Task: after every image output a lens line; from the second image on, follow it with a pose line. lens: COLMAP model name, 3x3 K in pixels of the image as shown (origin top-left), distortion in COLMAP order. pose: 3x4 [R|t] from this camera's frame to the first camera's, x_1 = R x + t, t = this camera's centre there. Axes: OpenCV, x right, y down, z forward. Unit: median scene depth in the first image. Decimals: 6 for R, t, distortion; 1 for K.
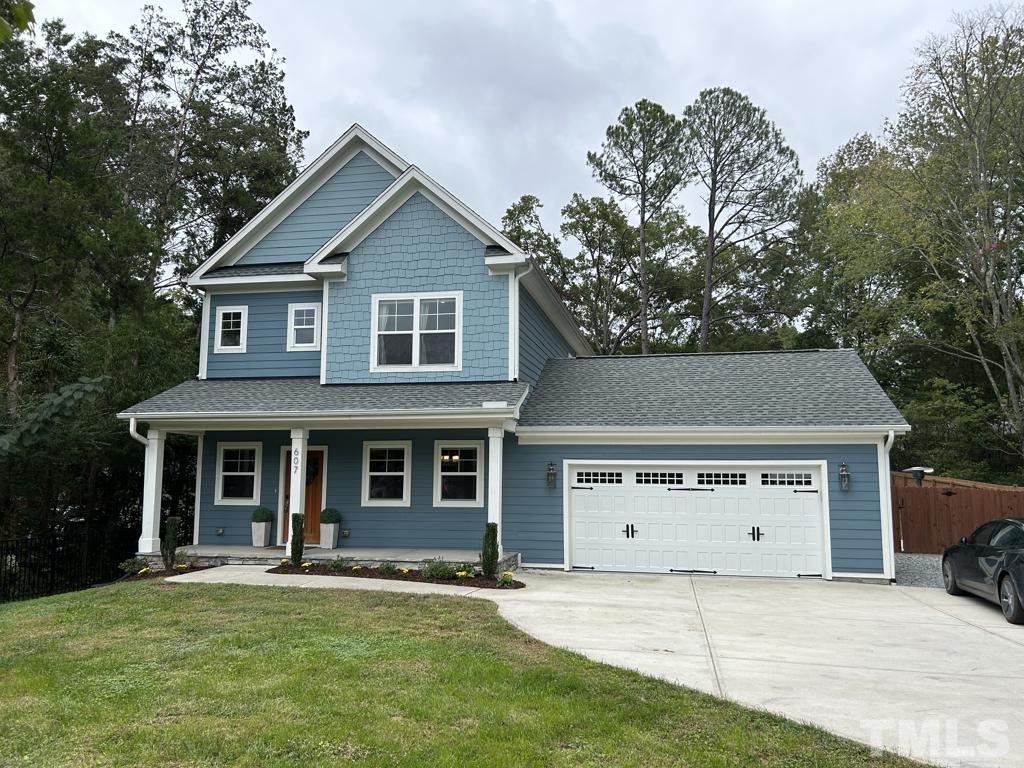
lens RADIAL K [[773.6, 0, 512.0], [0, 773.6, 384.0], [0, 0, 1]] dist [0.086341, -0.132838]
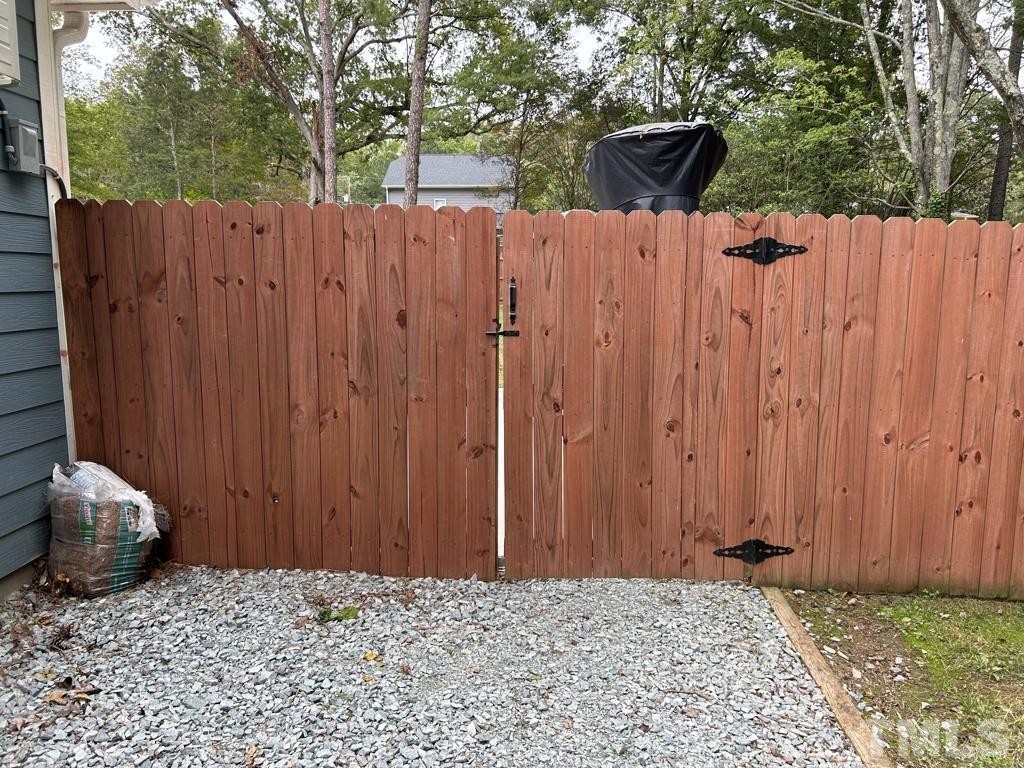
lens RADIAL K [[773.6, 0, 512.0], [0, 773.6, 384.0], [0, 0, 1]] dist [0.086341, -0.132838]
pose [[0.985054, -0.028115, 0.169938, 0.614765], [-0.016058, 0.967303, 0.253115, 0.163949], [-0.171498, -0.252060, 0.952394, 1.091684]]
